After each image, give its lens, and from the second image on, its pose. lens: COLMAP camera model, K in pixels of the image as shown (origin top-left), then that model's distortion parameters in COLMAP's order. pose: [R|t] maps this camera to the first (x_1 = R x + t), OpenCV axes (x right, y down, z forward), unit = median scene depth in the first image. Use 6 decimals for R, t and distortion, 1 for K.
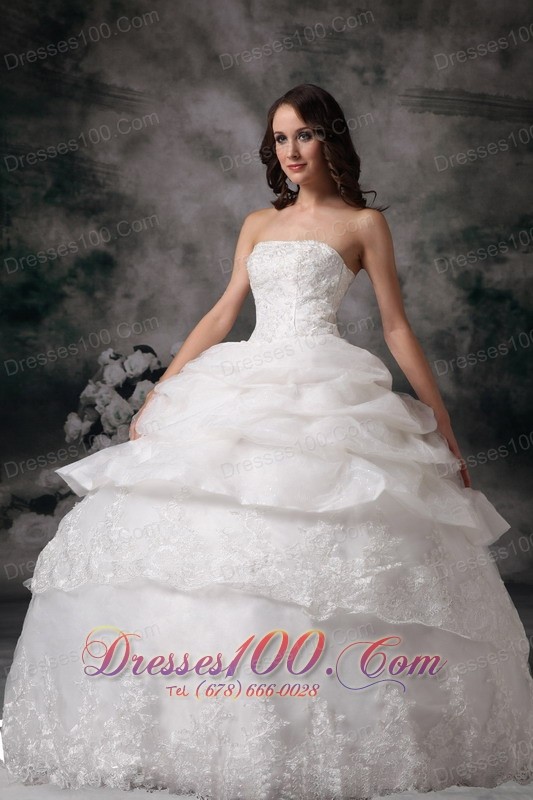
lens RADIAL K [[1953.7, 0, 267.4], [0, 1953.7, 422.1], [0, 0, 1]] dist [-0.113465, 0.000000]
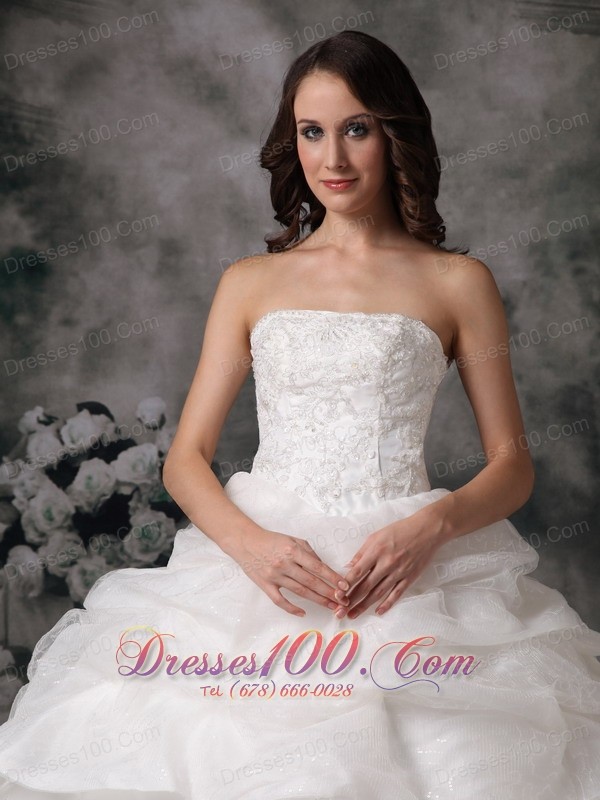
lens RADIAL K [[2442.7, 0, 290.0], [0, 2442.7, 456.3], [0, 0, 1]] dist [0.153508, 0.000000]
pose [[0.999688, 0.023435, -0.008638, 0.006516], [-0.022993, 0.998574, 0.048171, -0.061186], [0.009755, -0.047957, 0.998802, 0.221860]]
